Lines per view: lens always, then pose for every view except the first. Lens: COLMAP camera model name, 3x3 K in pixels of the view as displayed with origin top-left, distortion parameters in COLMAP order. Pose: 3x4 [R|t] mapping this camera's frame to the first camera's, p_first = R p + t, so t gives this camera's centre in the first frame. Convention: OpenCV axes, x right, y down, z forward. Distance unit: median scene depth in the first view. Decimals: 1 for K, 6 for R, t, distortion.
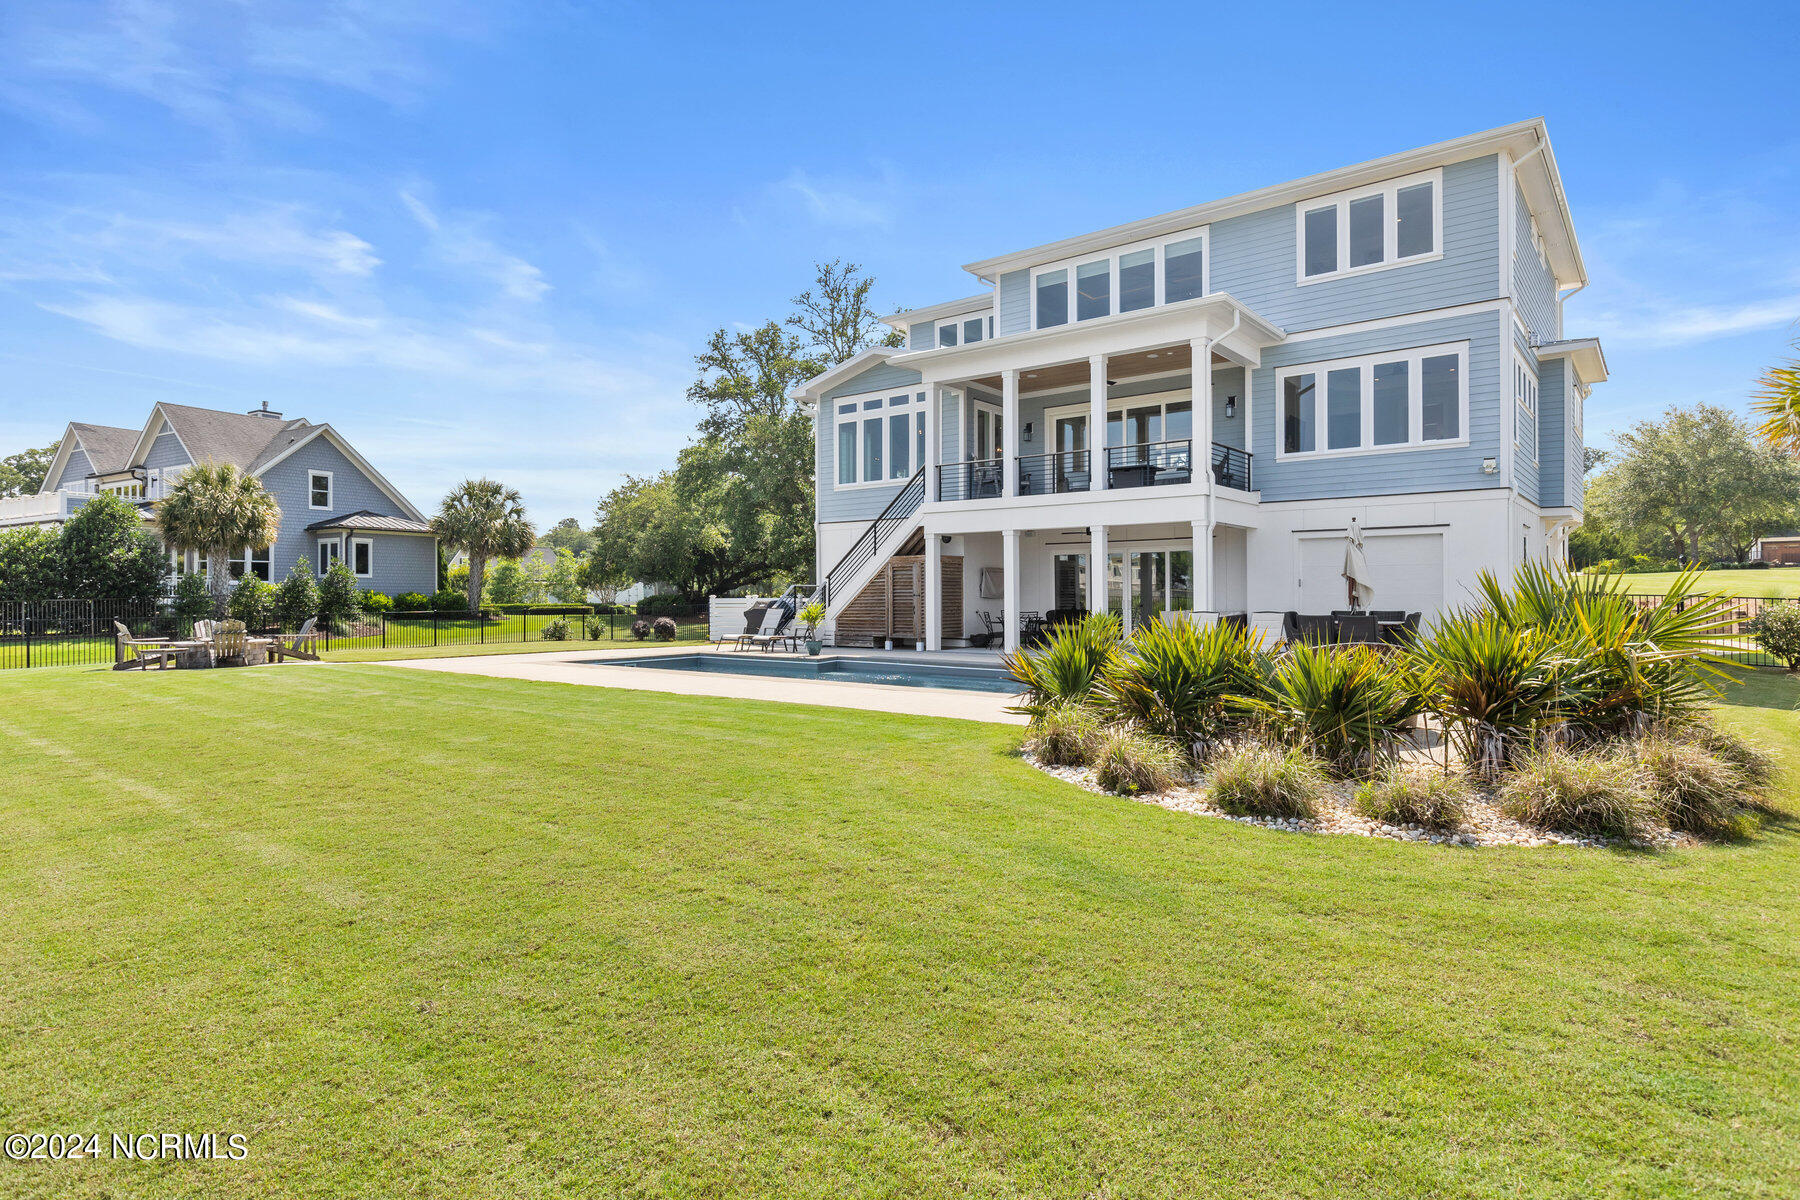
lens RADIAL K [[999.6, 0, 900.0], [0, 999.6, 600.0], [0, 0, 1]] dist [-0.004356, -0.000795]
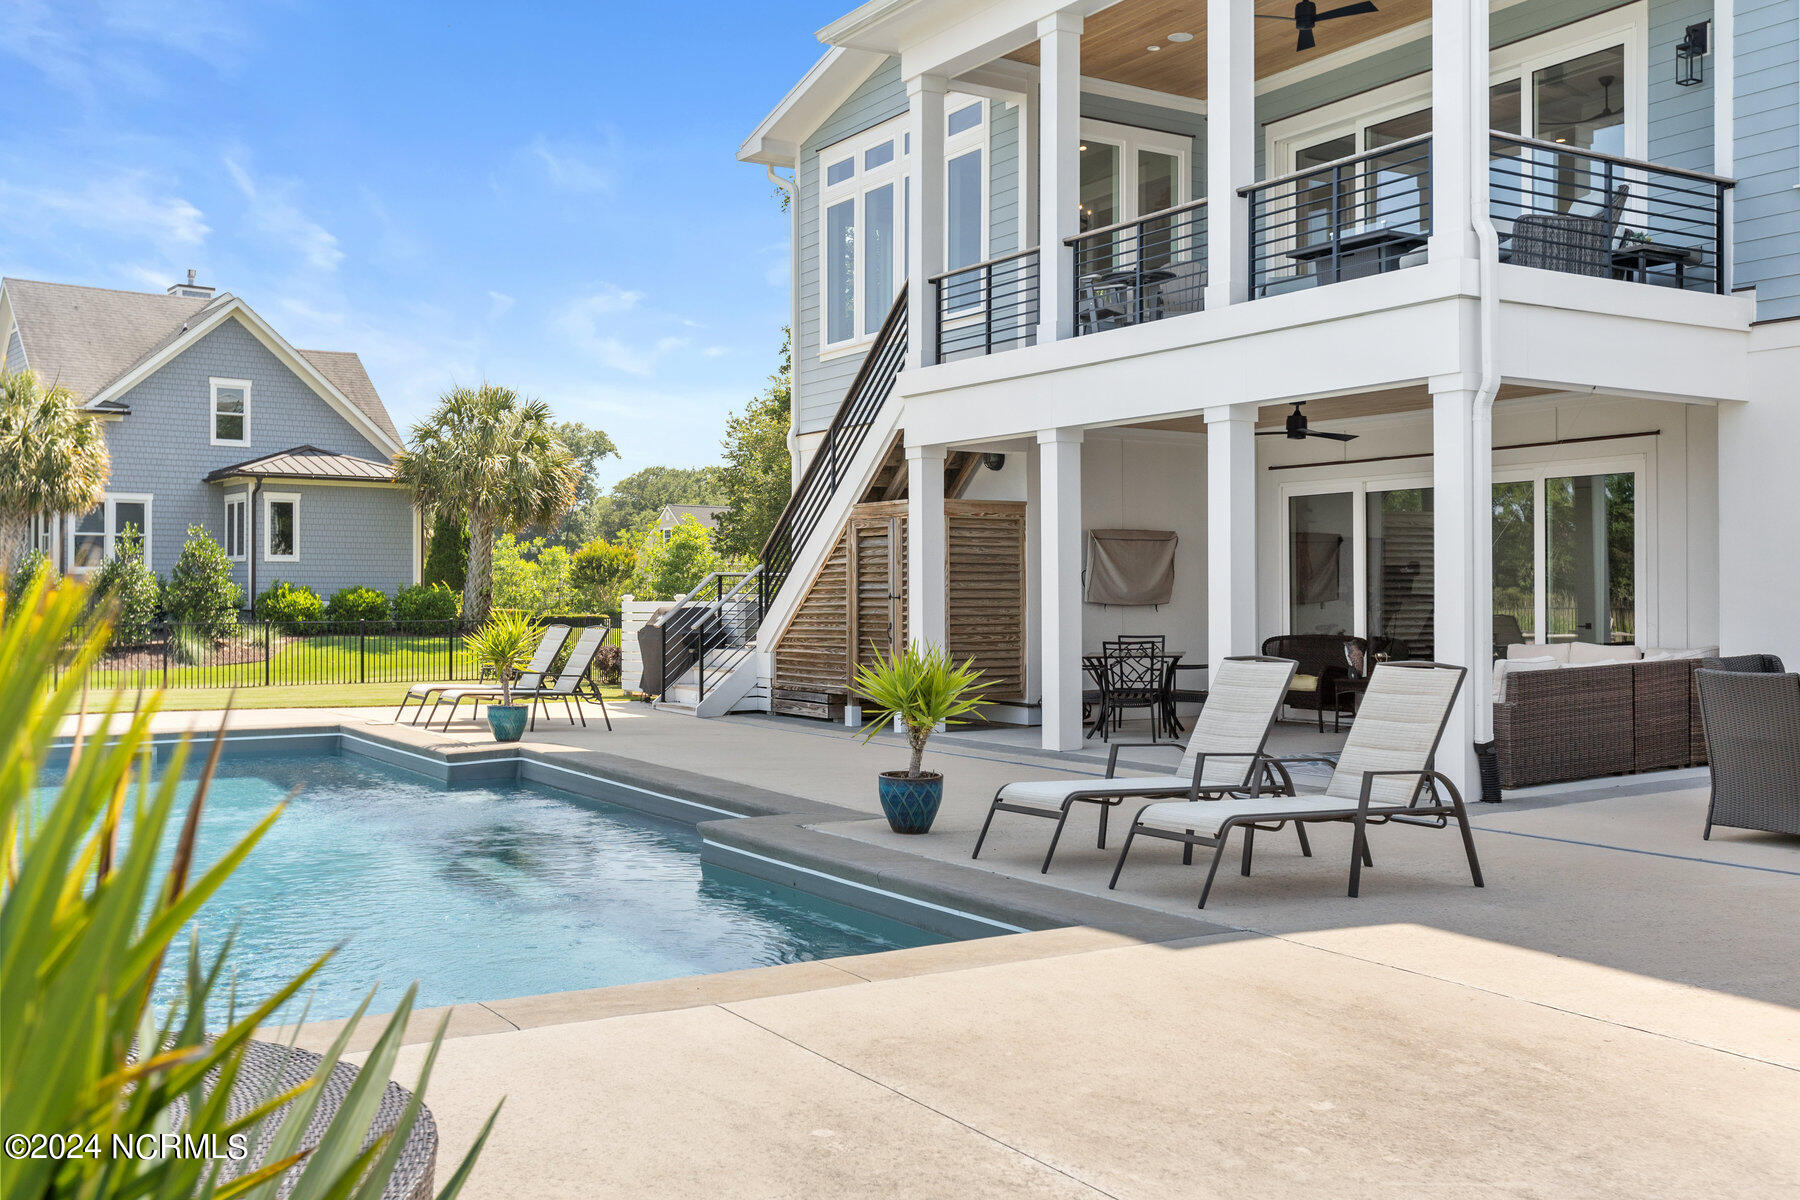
lens RADIAL K [[1751.3, 0, 900.0], [0, 1751.3, 600.0], [0, 0, 1]] dist [-0.012539, -0.002348]
pose [[0.936284, 0.005092, -0.351207, 0.242460], [-0.005469, 0.999985, -0.000083, -0.003174], [0.351201, 0.001999, 0.936298, 0.288900]]
